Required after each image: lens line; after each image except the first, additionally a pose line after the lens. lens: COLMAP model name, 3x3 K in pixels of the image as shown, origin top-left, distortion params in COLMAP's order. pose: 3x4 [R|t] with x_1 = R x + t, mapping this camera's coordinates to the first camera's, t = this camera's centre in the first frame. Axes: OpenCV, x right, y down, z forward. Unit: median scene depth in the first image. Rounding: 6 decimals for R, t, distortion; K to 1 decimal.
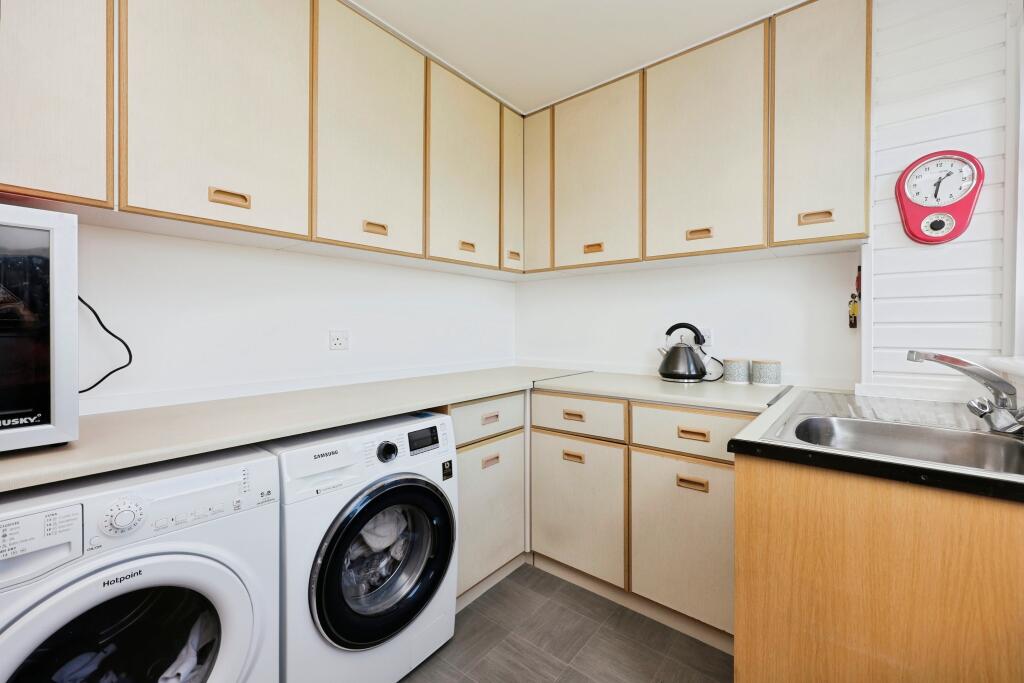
lens RADIAL K [[415.9, 0, 519.2], [0, 415.9, 334.7], [0, 0, 1]] dist [0.003485, 0.000320]
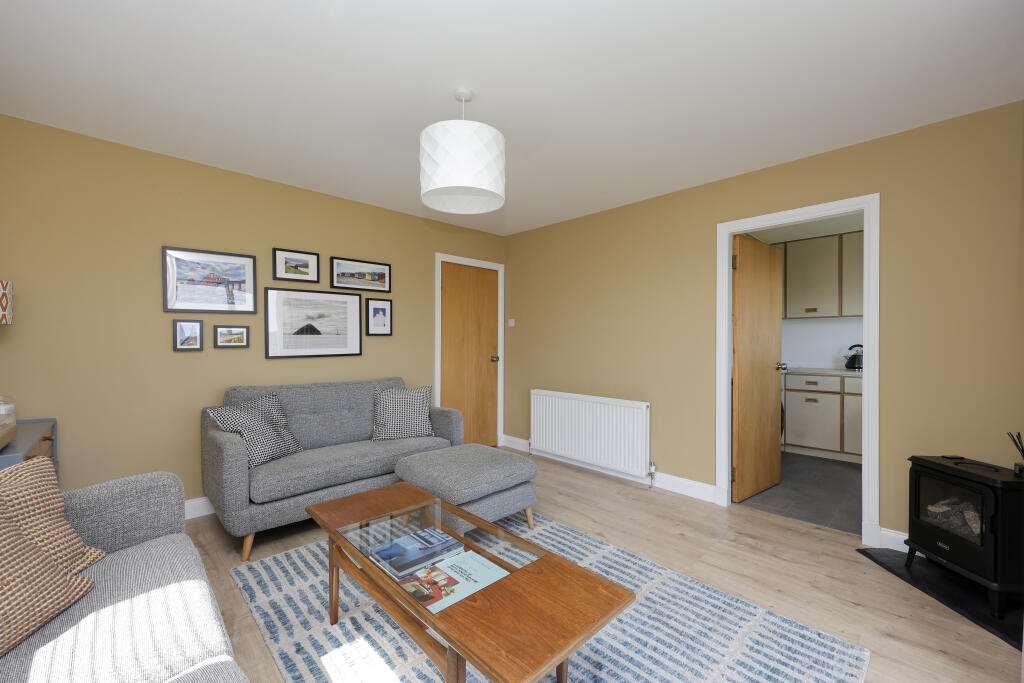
lens RADIAL K [[415.9, 0, 508.0], [0, 415.9, 345.4], [0, 0, 1]] dist [0.003485, 0.000320]
pose [[0.990570, 0.003442, -0.136966, -1.259925], [-0.003738, 0.999991, -0.001905, -0.011743], [0.136958, 0.002399, 0.990574, -1.599911]]
